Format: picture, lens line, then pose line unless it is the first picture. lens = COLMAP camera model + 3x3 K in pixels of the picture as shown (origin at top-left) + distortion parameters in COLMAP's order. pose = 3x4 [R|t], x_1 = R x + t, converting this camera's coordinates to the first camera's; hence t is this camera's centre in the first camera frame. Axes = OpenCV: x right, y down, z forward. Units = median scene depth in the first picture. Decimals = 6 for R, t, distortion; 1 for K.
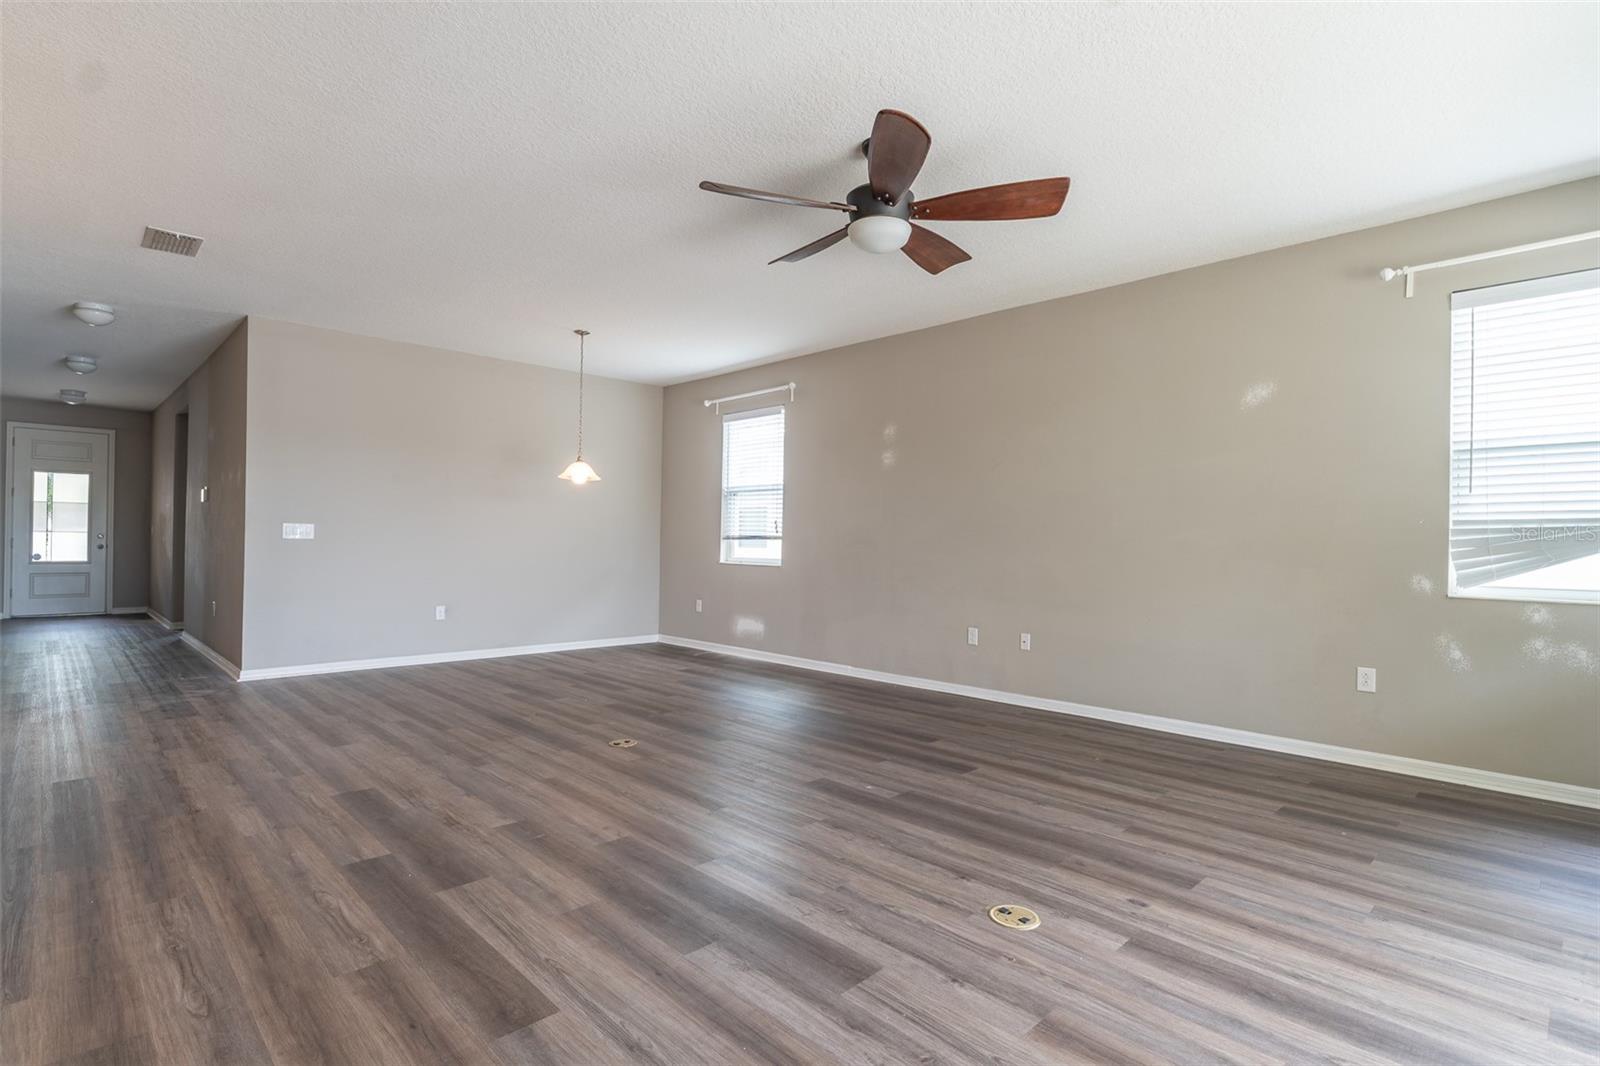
lens RADIAL K [[766.4, 0, 800.0], [0, 766.4, 533.0], [0, 0, 1]] dist [-0.002022, -0.000979]
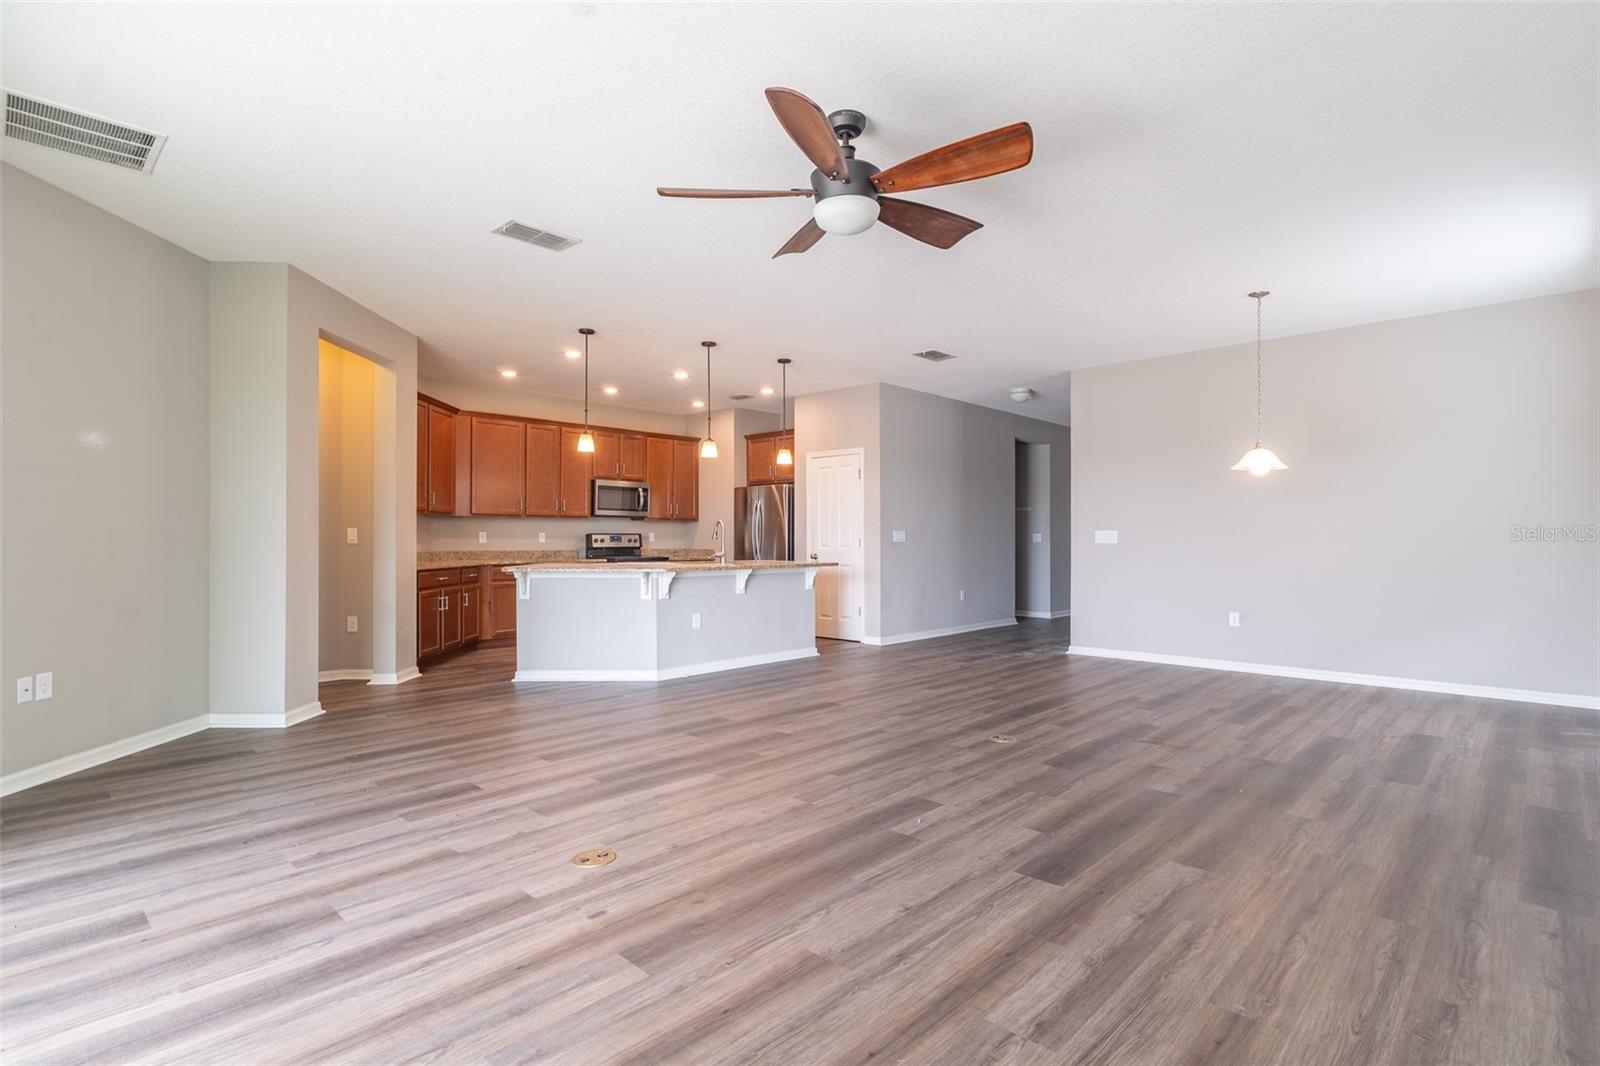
lens RADIAL K [[781.2, 0, 800.0], [0, 781.2, 533.0], [0, 0, 1]] dist [-0.000540, 0.000509]
pose [[0.040761, -0.021655, -0.998934, 1.050692], [0.010063, 0.999723, -0.021261, 0.024114], [0.999118, -0.009186, 0.040968, 0.893549]]
